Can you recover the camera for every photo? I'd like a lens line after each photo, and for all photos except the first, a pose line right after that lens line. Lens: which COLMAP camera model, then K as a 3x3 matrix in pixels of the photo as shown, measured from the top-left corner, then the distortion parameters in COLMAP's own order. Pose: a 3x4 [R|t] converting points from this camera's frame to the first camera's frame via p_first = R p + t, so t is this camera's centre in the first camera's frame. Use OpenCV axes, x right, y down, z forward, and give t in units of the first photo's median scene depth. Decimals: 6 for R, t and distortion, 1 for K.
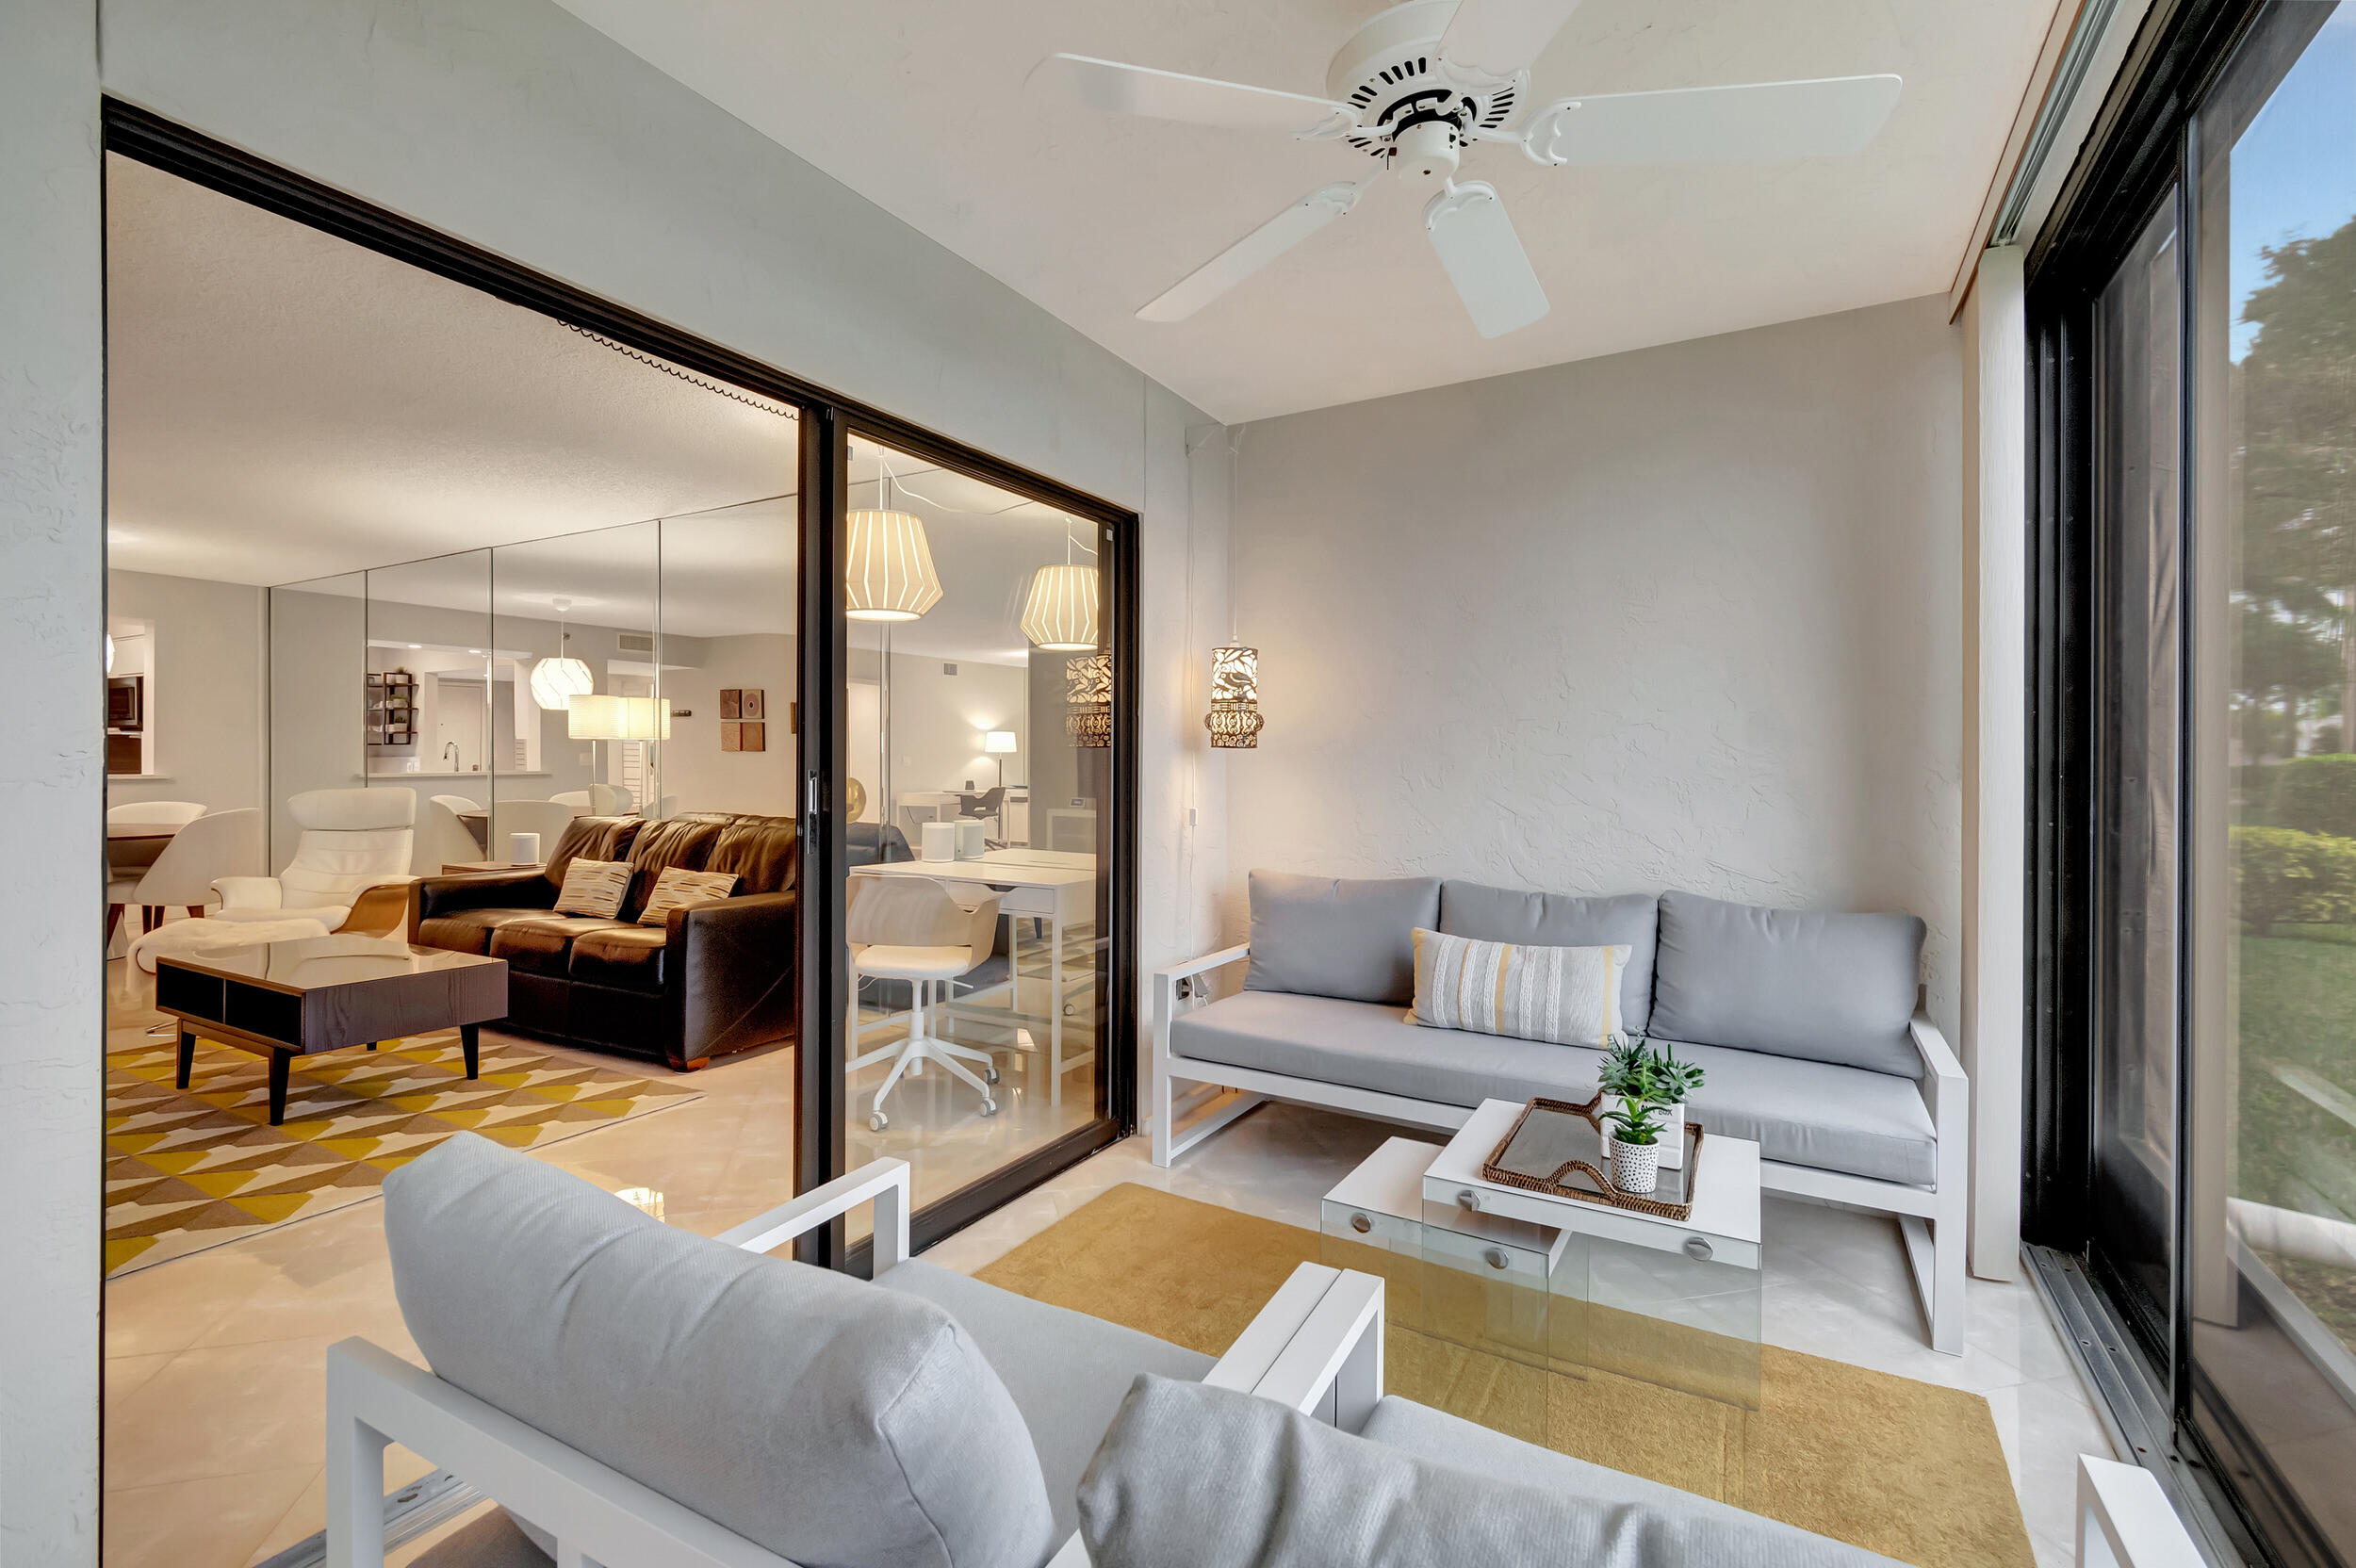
lens RADIAL K [[1061.7, 0, 1173.0], [0, 1061.7, 777.3], [0, 0, 1]] dist [0.001525, 0.000038]
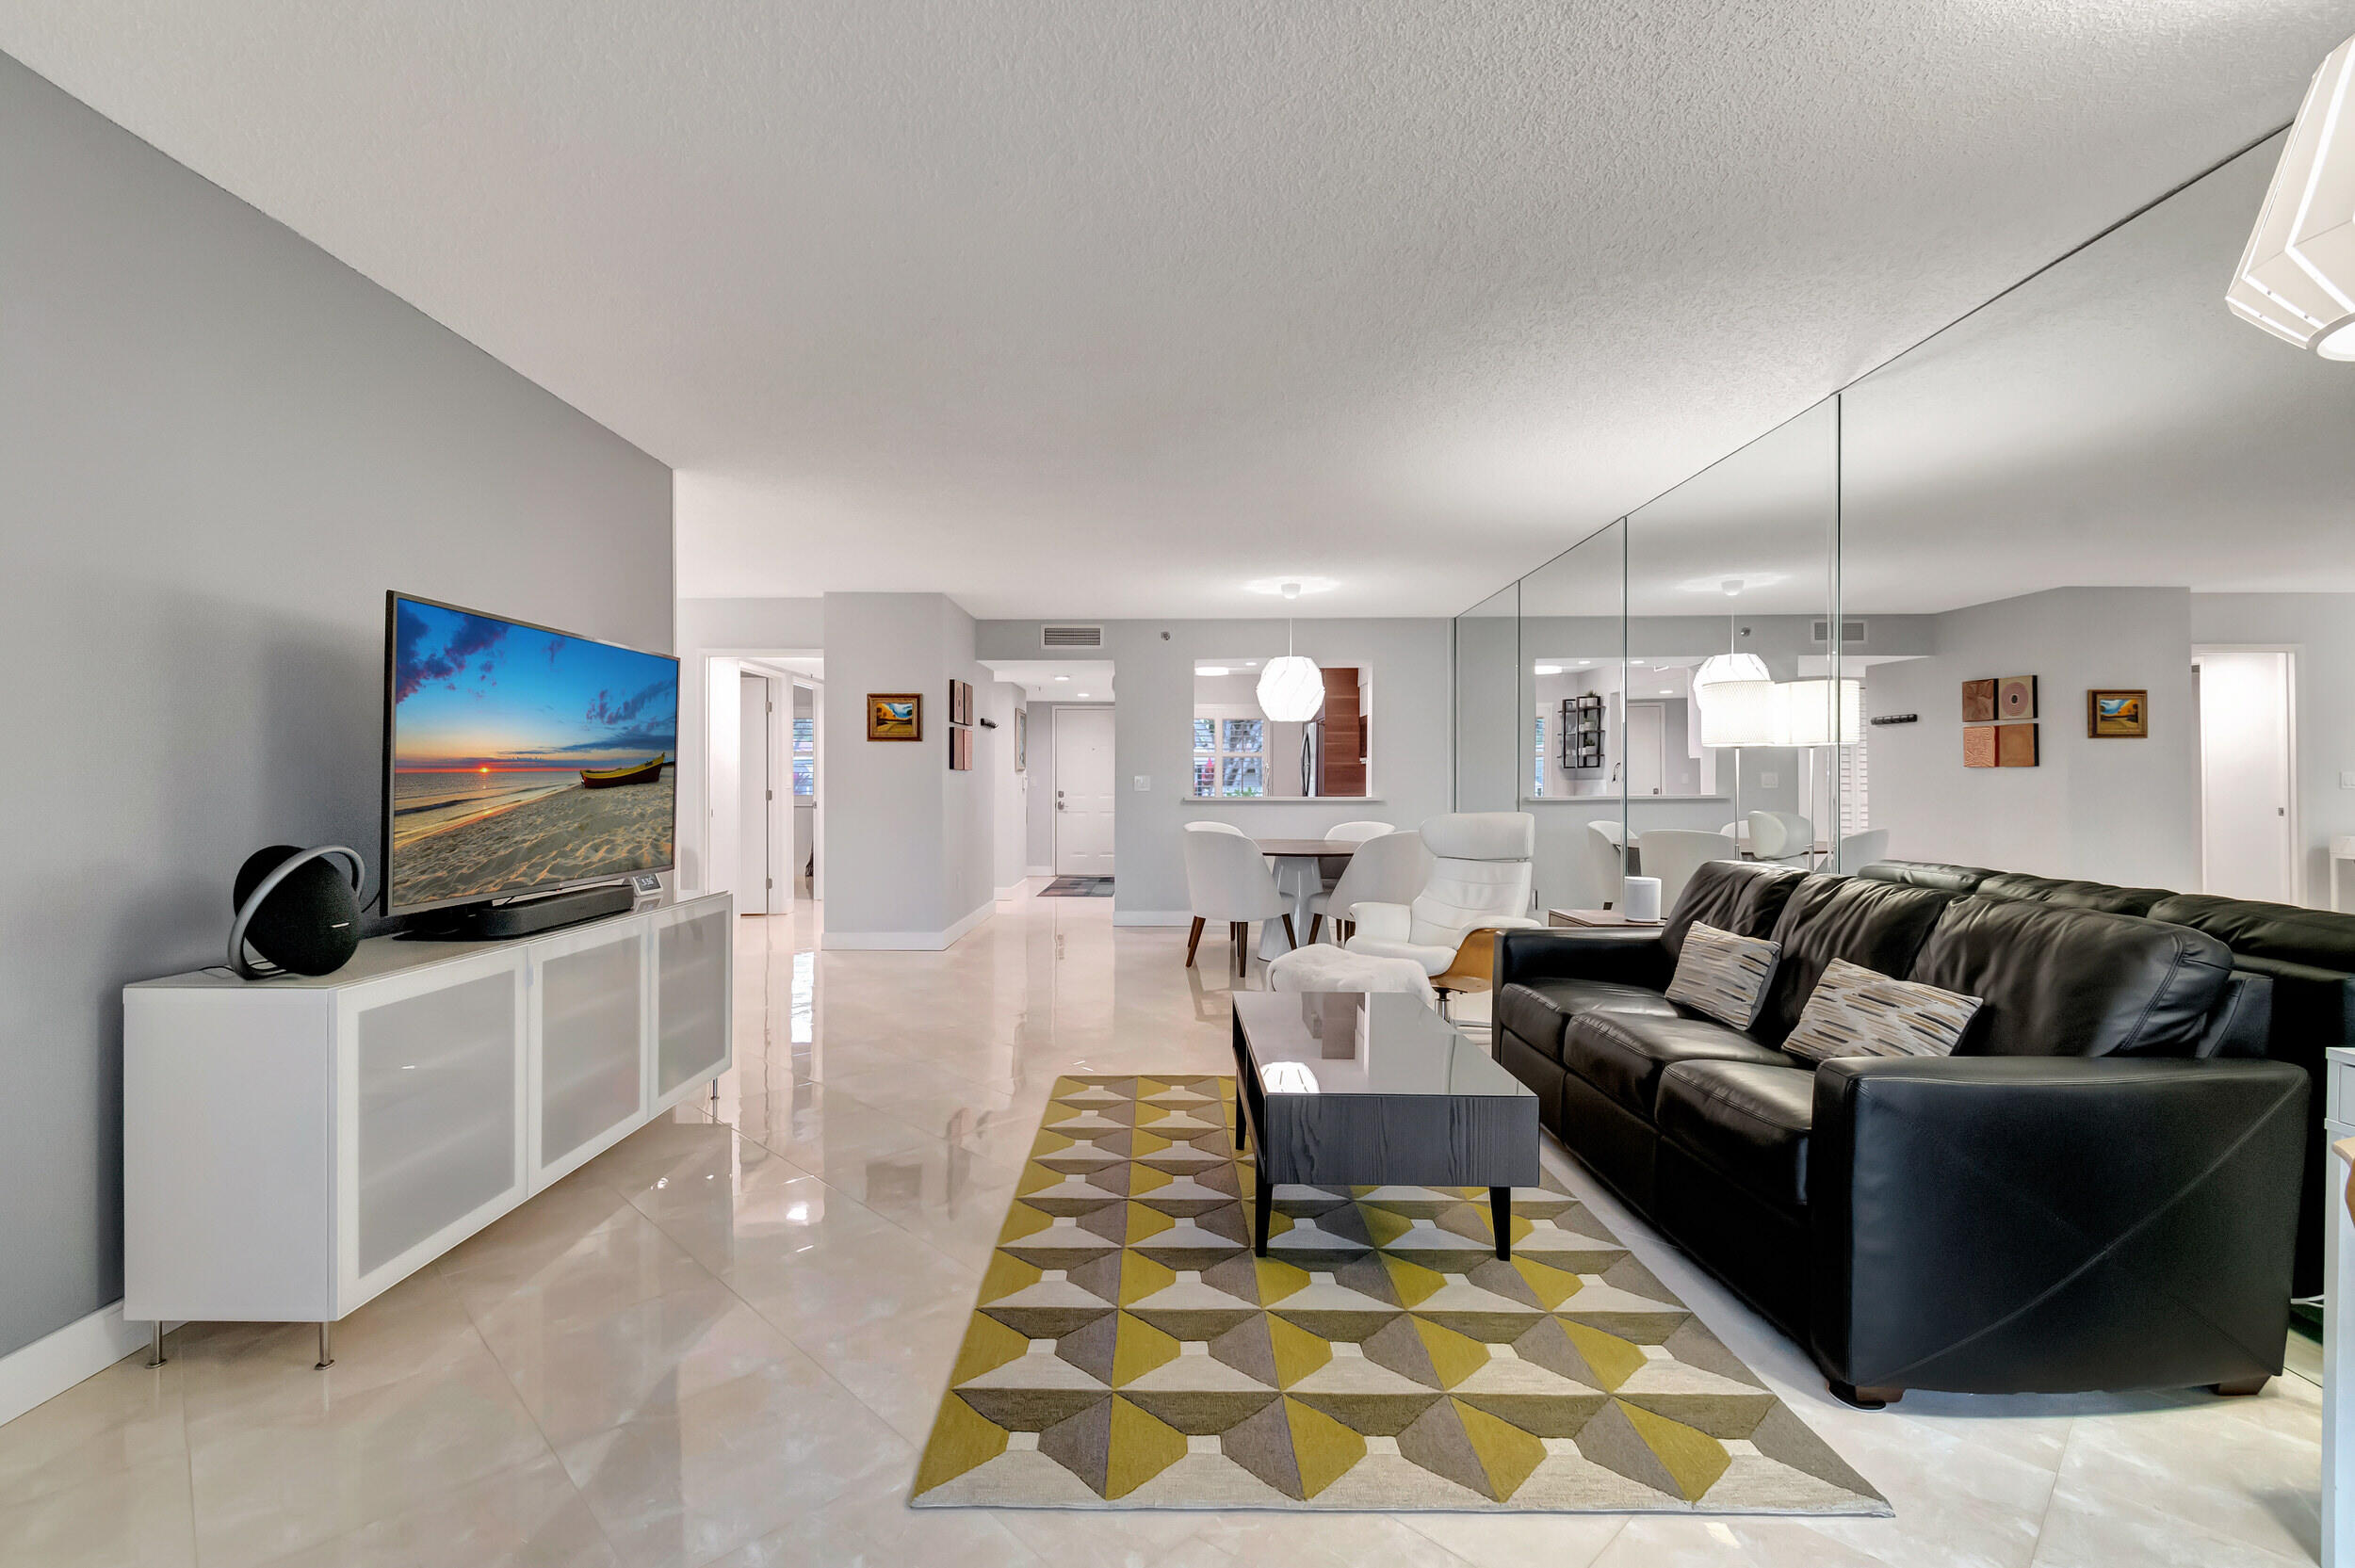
lens RADIAL K [[1035.4, 0, 1157.9], [0, 1035.4, 786.0], [0, 0, 1]] dist [-0.001211, 0.000112]
pose [[0.480399, -0.003943, -0.877041, -0.154246], [-0.009625, 0.999906, -0.009767, -0.000418], [0.876997, 0.013134, 0.480316, 0.389285]]
